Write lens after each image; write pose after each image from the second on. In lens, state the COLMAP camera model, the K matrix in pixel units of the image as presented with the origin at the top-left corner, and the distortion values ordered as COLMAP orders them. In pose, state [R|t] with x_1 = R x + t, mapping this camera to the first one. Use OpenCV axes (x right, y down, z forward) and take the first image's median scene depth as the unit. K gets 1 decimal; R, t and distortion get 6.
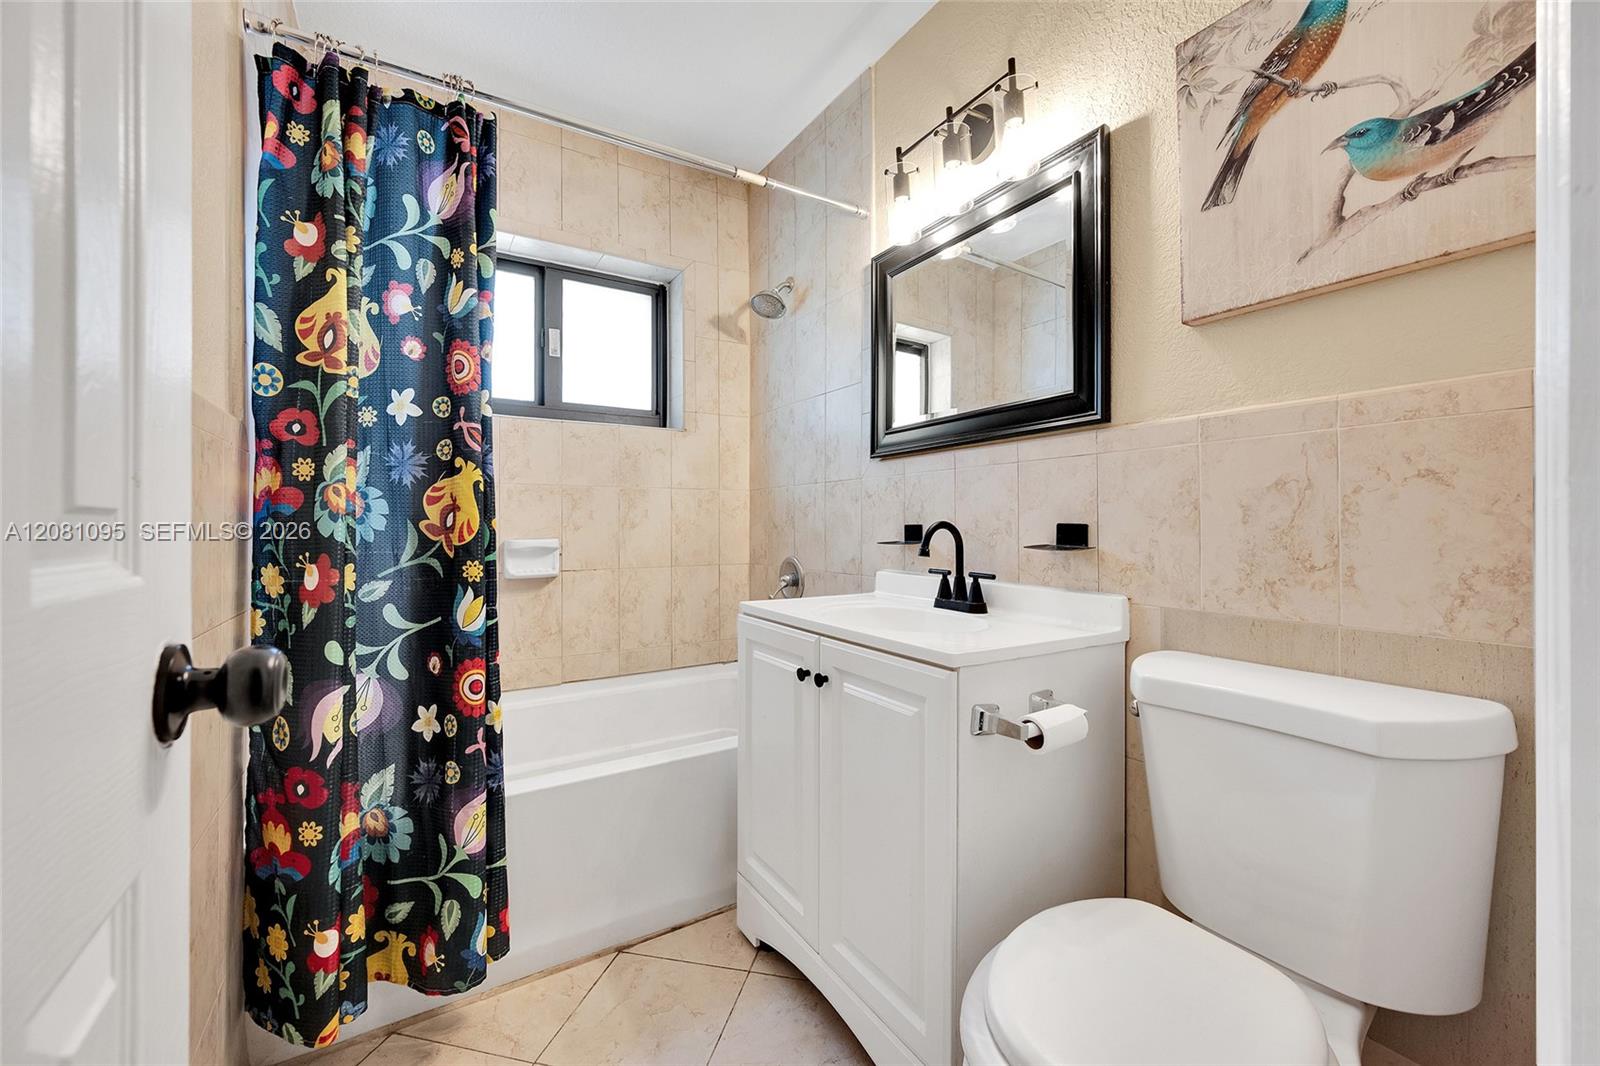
lens RADIAL K [[651.1, 0, 800.0], [0, 651.1, 533.0], [0, 0, 1]] dist [-0.000898, -0.000005]
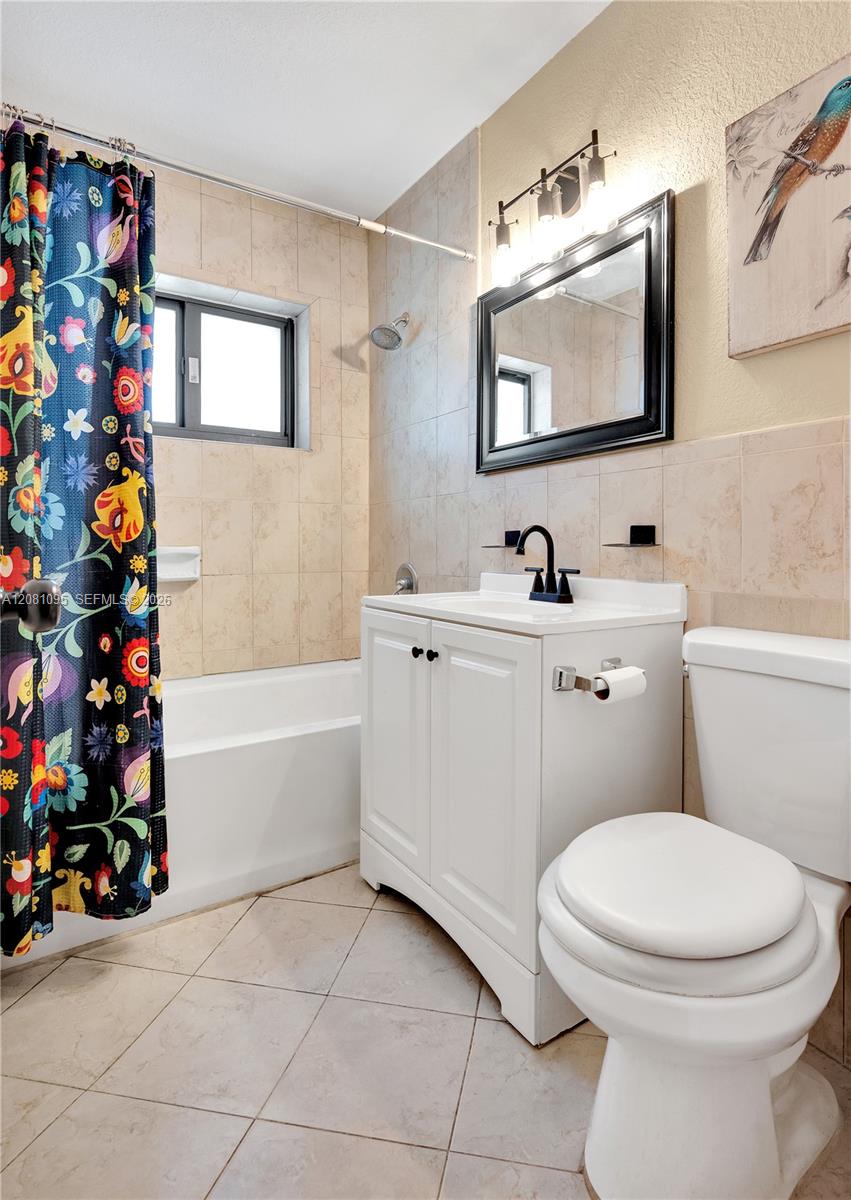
lens RADIAL K [[616.5, 0, 423.1], [0, 616.5, 568.4], [0, 0, 1]] dist [-0.001164, -0.000494]
pose [[0.999876, 0.001256, 0.015698, -0.002609], [-0.001630, 0.999714, 0.023842, 0.038058], [-0.015664, -0.023865, 0.999592, -0.125878]]
